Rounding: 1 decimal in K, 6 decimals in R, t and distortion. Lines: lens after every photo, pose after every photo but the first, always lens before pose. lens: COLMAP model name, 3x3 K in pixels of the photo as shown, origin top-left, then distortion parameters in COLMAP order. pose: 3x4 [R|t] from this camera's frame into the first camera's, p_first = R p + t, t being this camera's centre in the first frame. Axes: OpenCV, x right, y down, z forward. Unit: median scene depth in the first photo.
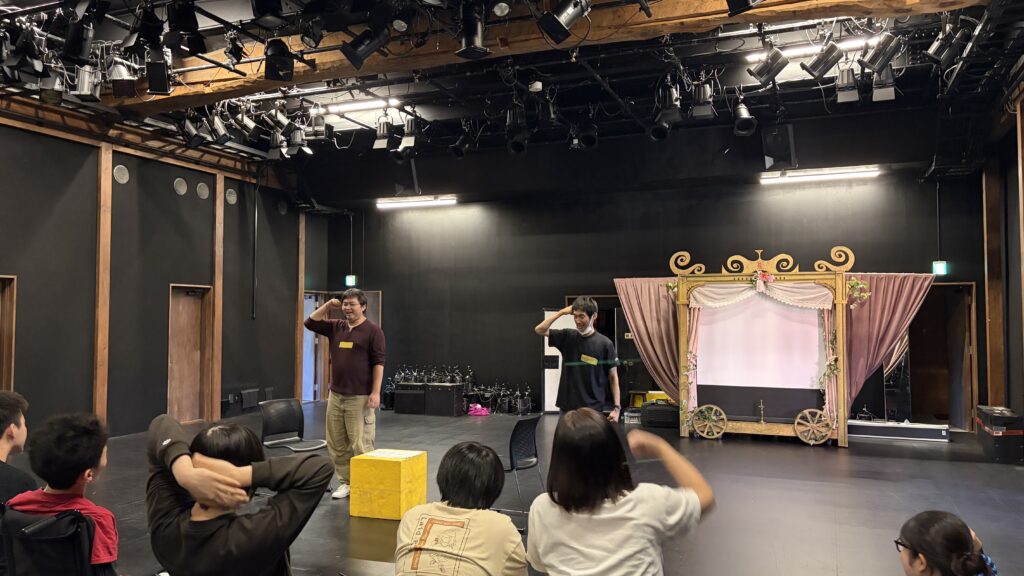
lens RADIAL K [[786.1, 0, 512.0], [0, 786.1, 288.0], [0, 0, 1]] dist [0.075520, -0.090217]
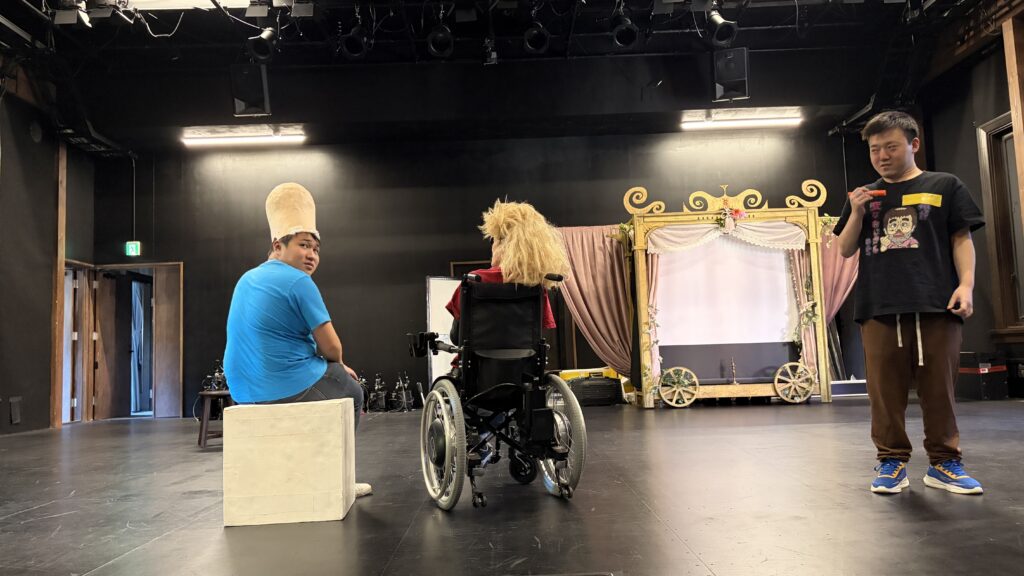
lens RADIAL K [[786.1, 0, 512.0], [0, 786.1, 288.0], [0, 0, 1]] dist [0.075520, -0.090217]
pose [[0.923234, 0.000300, 0.384238, -0.214555], [0.024633, 0.997896, -0.059967, 0.101096], [-0.383448, 0.064829, 0.921284, 0.269778]]
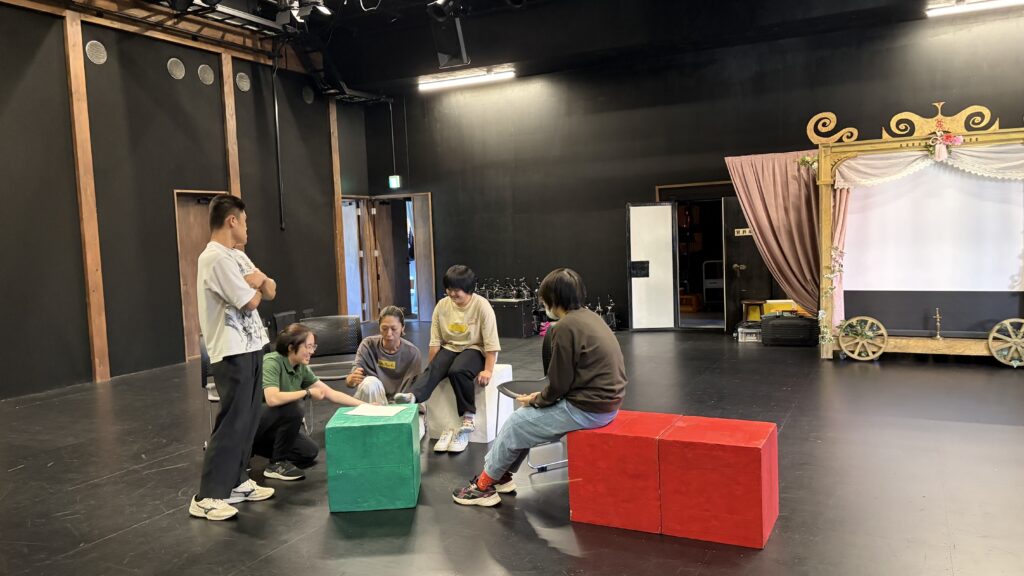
lens RADIAL K [[782.5, 0, 500.0], [0, 782.5, 285.1], [0, 0, 1]] dist [0.078565, -0.091400]
pose [[0.994955, -0.034037, -0.094370, -0.020187], [0.044207, 0.993183, 0.107861, 0.019404], [0.090056, -0.111489, 0.989677, 0.208898]]
